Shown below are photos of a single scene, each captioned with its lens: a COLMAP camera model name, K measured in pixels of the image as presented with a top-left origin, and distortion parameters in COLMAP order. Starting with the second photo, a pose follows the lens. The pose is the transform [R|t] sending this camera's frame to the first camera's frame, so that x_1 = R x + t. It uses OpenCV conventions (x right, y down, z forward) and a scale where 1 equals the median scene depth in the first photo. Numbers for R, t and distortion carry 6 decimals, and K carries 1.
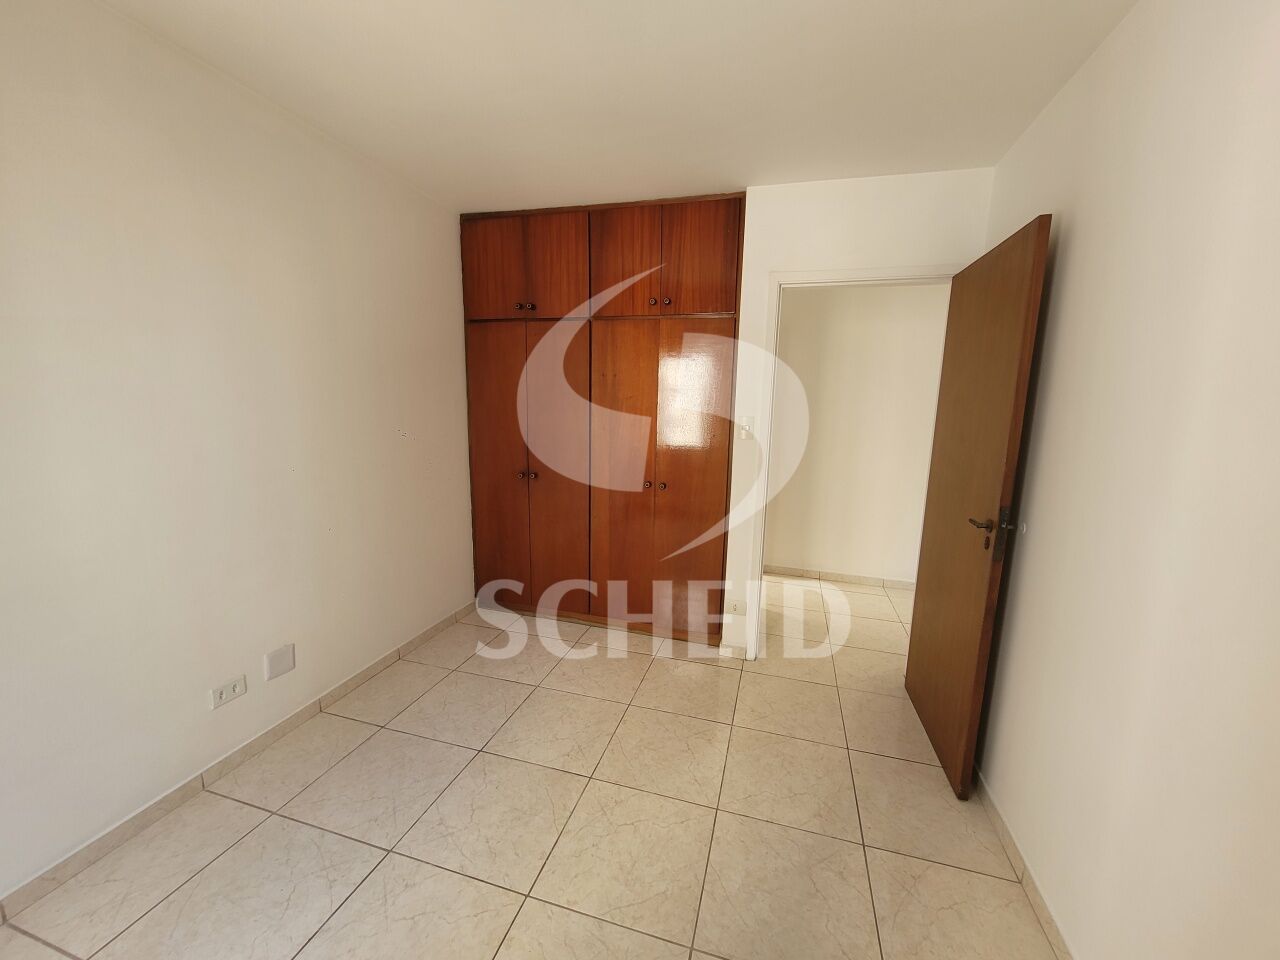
lens RADIAL K [[500.8, 0, 635.4], [0, 500.8, 482.5], [0, 0, 1]] dist [-0.000960, 0.000377]
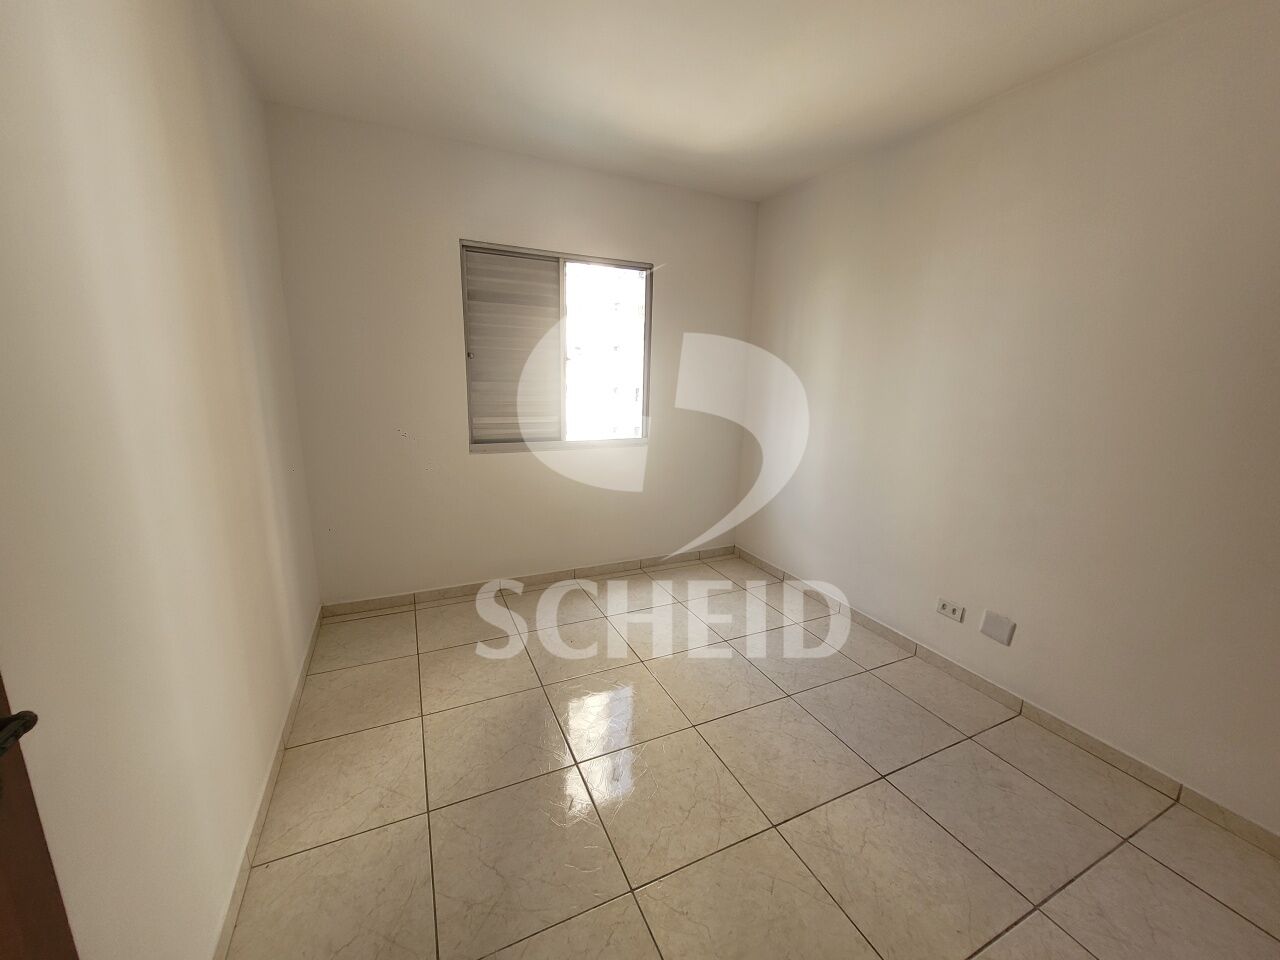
lens RADIAL K [[500.8, 0, 640.2], [0, 500.8, 468.7], [0, 0, 1]] dist [-0.000960, 0.000377]
pose [[-0.743431, 0.078959, -0.664135, 0.610893], [-0.156474, 0.944913, 0.287497, -0.164940], [0.650250, 0.317654, -0.690123, 1.344321]]
